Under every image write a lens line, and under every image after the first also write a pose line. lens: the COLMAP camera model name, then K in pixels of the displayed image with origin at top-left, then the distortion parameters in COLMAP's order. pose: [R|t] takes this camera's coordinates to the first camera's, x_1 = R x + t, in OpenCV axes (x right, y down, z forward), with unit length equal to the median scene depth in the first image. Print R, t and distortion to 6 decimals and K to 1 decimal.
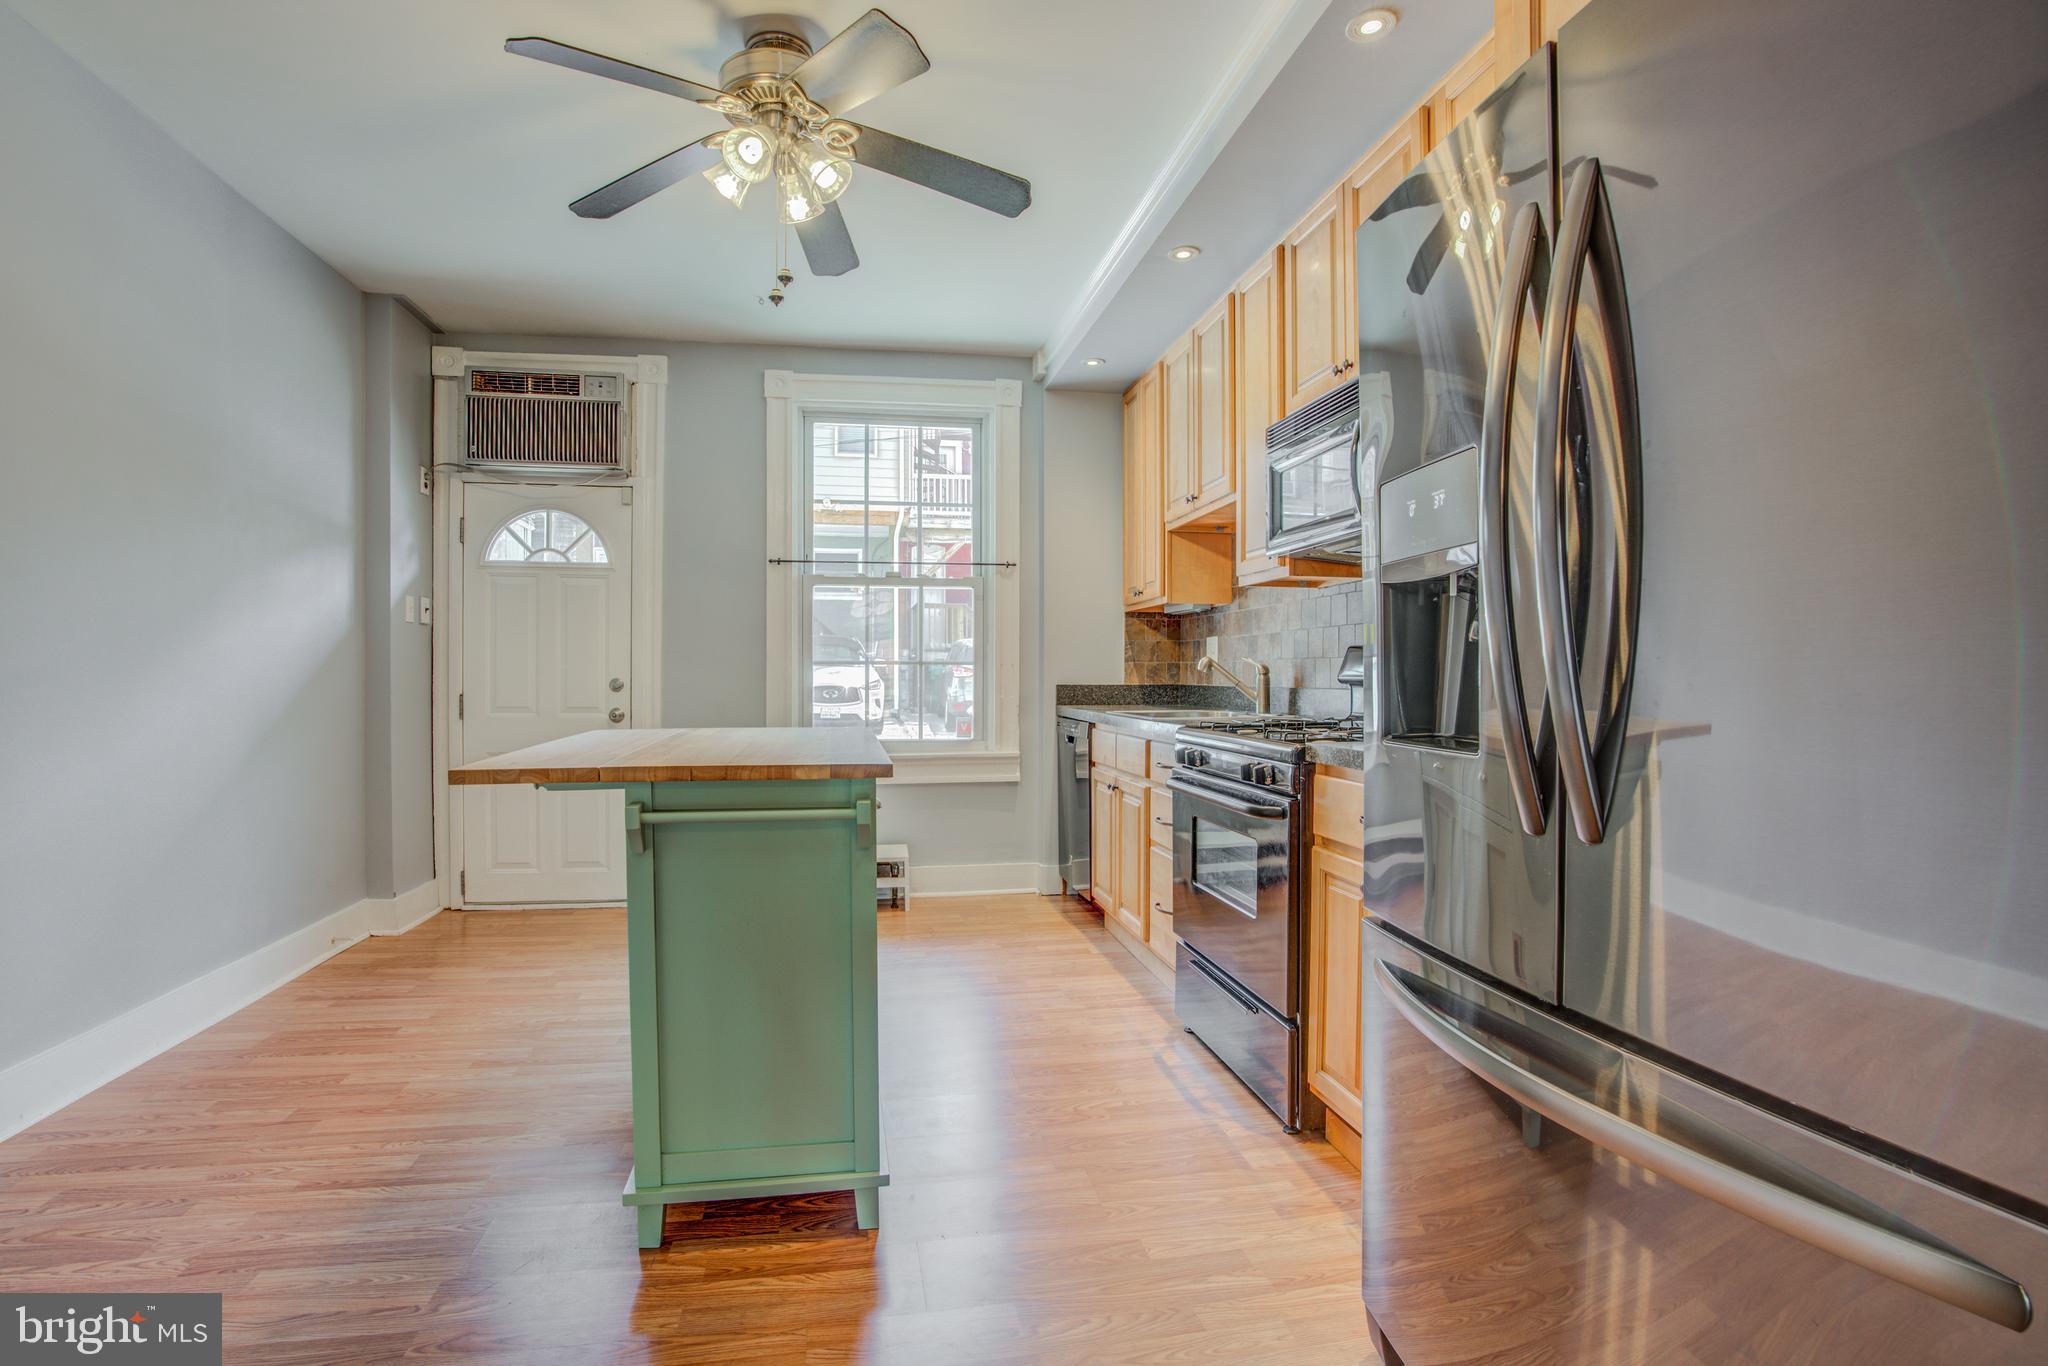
lens RADIAL K [[952.3, 0, 992.8], [0, 952.3, 681.9], [0, 0, 1]] dist [-0.044870, 0.000439]
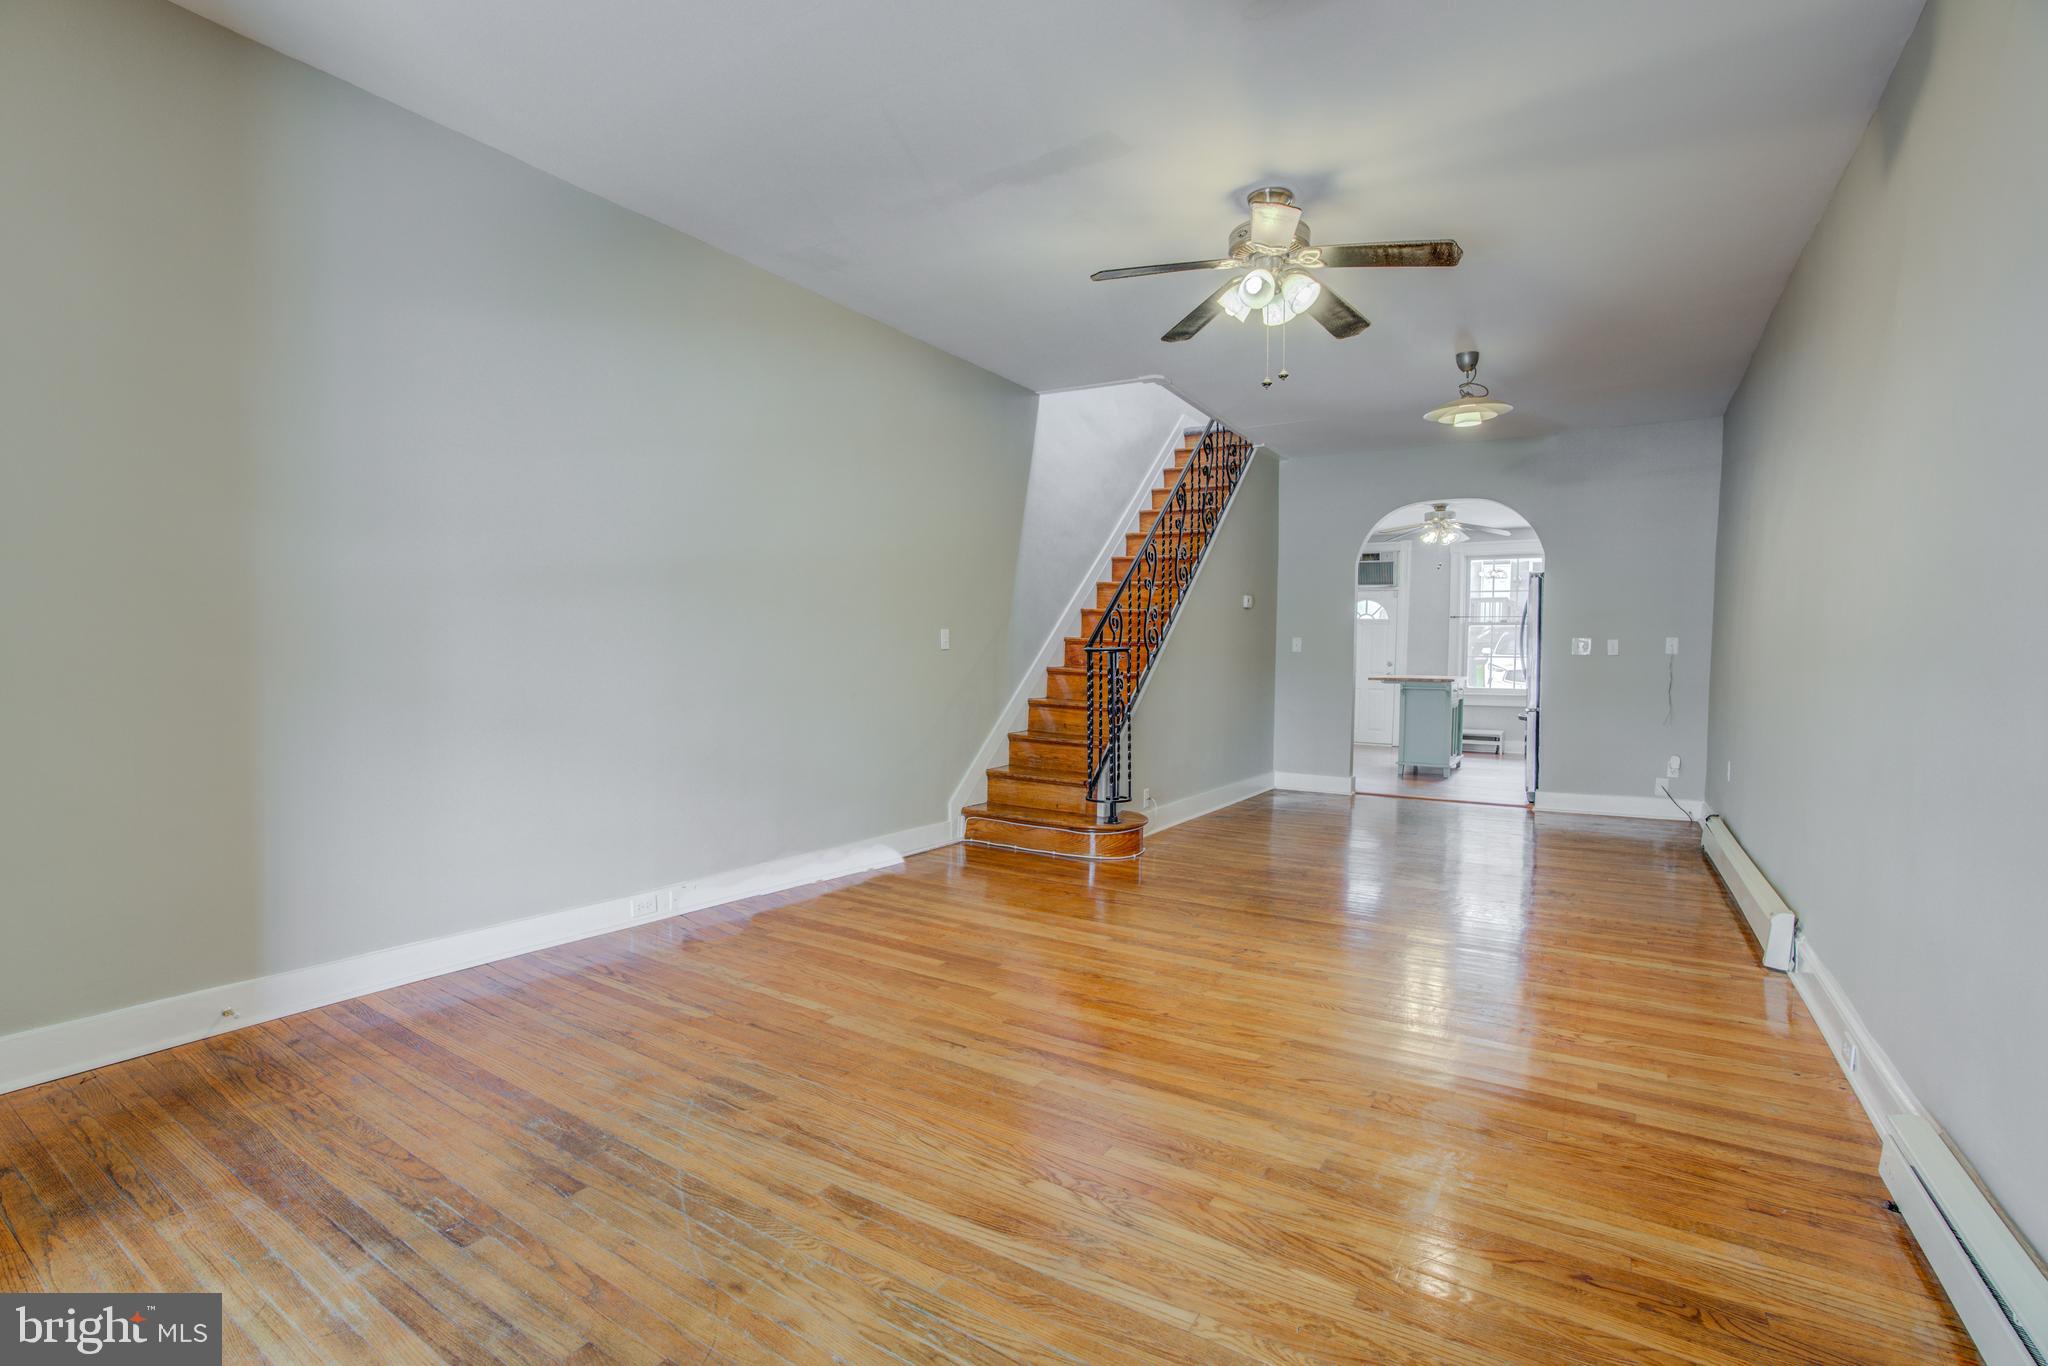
lens RADIAL K [[935.9, 0, 1021.5], [0, 935.9, 698.7], [0, 0, 1]] dist [-0.044480, -0.000084]
pose [[0.750058, 0.040381, -0.660138, 0.583106], [-0.016487, 0.998966, 0.042375, 0.008106], [0.661167, -0.020900, 0.749948, -1.728627]]
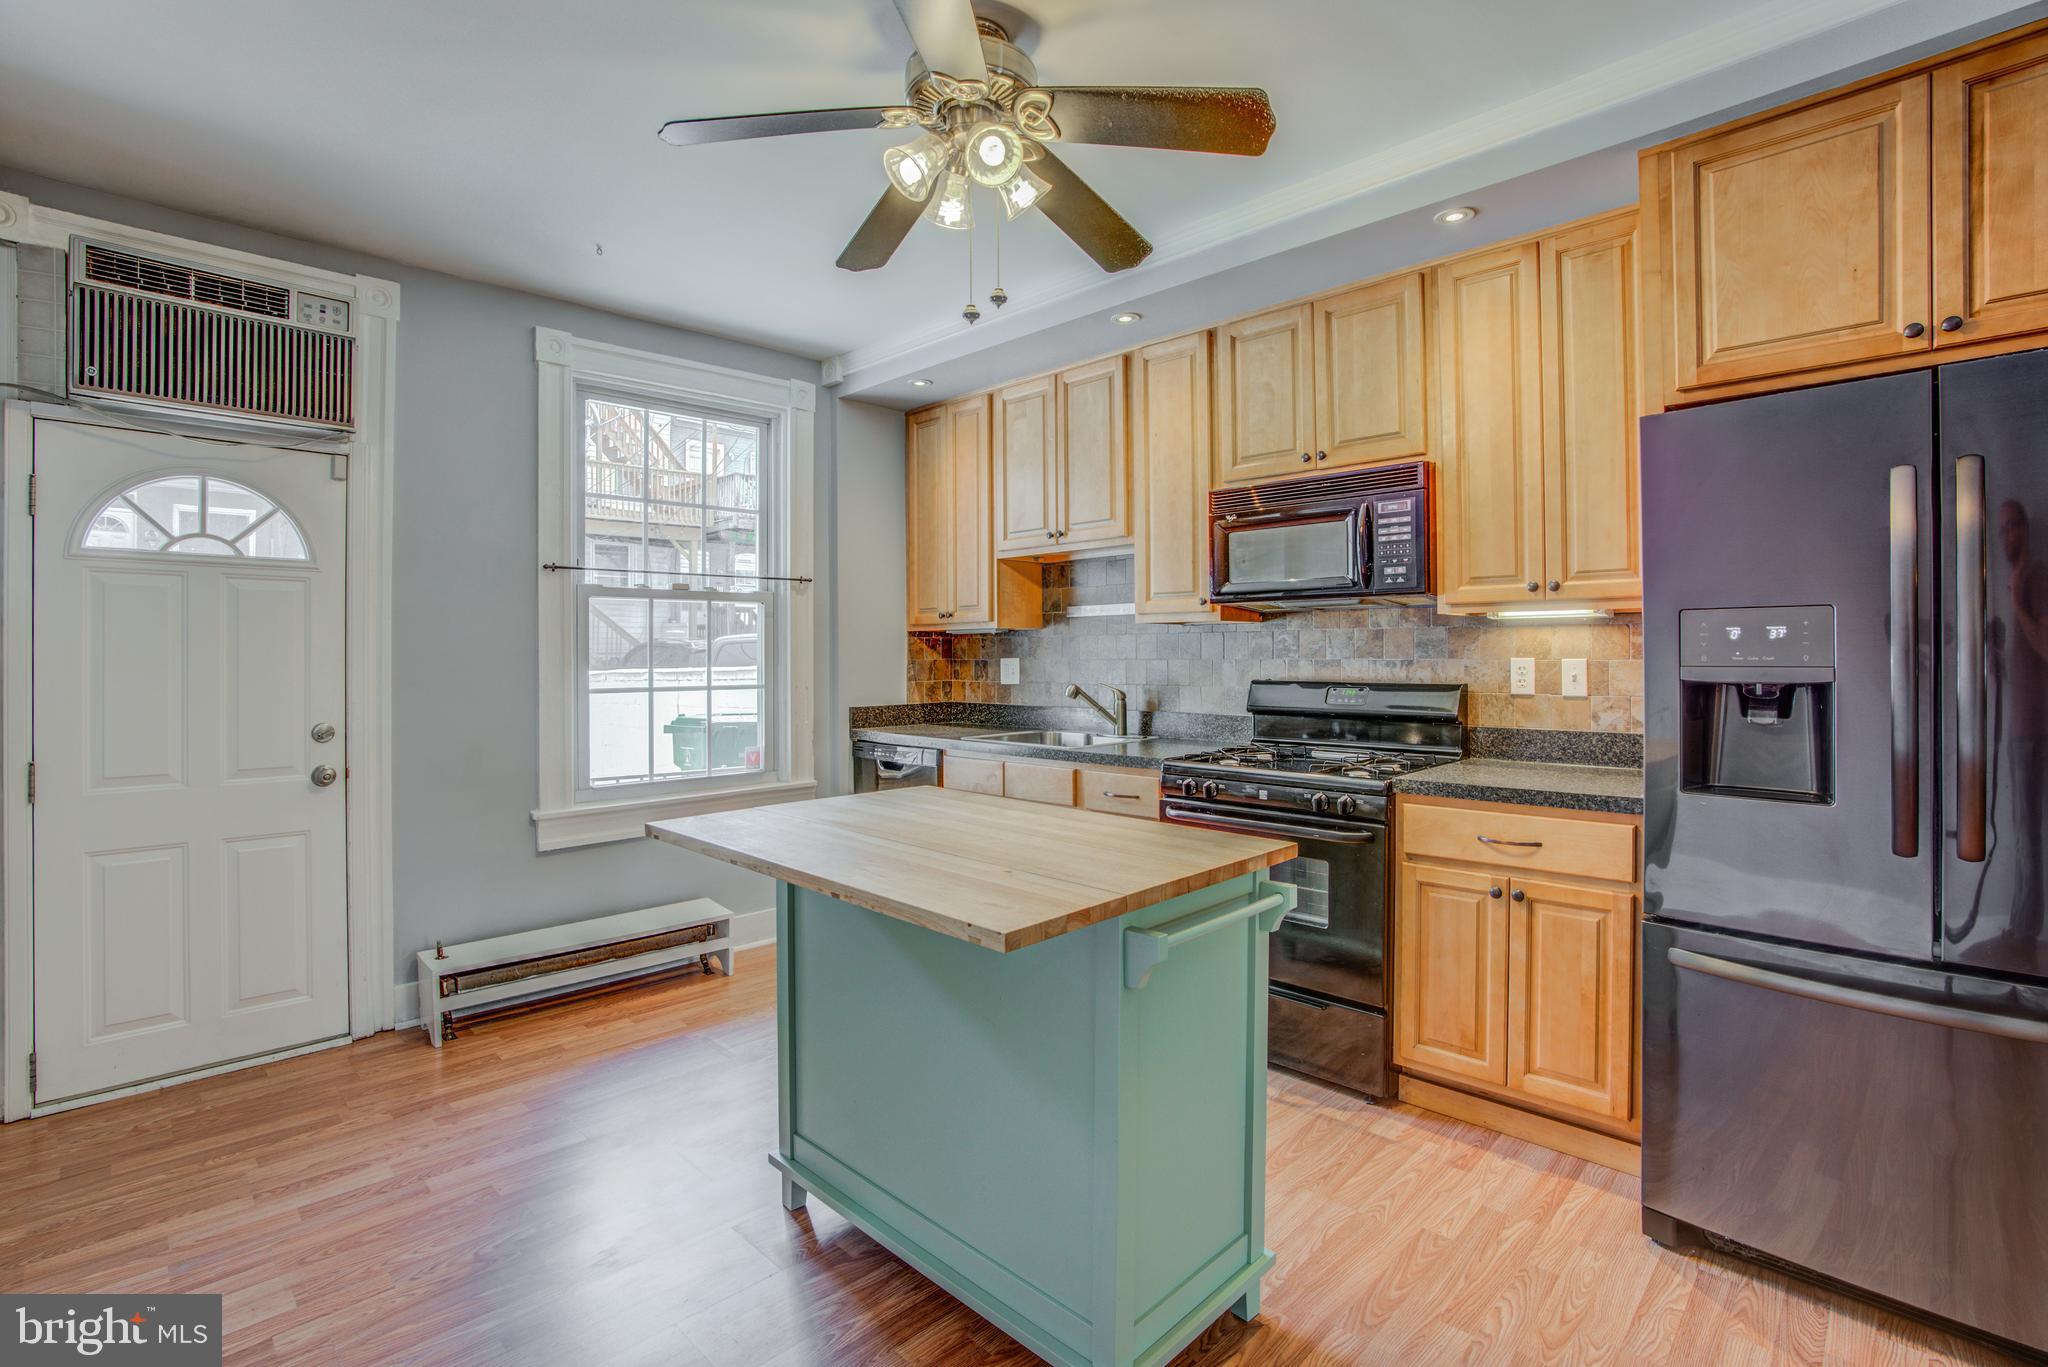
lens RADIAL K [[944.2, 0, 1000.8], [0, 944.2, 646.6], [0, 0, 1]] dist [-0.063658, 0.024425]
pose [[0.819989, -0.001626, 0.572377, -0.379805], [0.011163, 0.999851, -0.013152, -0.047271], [-0.572271, 0.017174, 0.819885, 0.148655]]
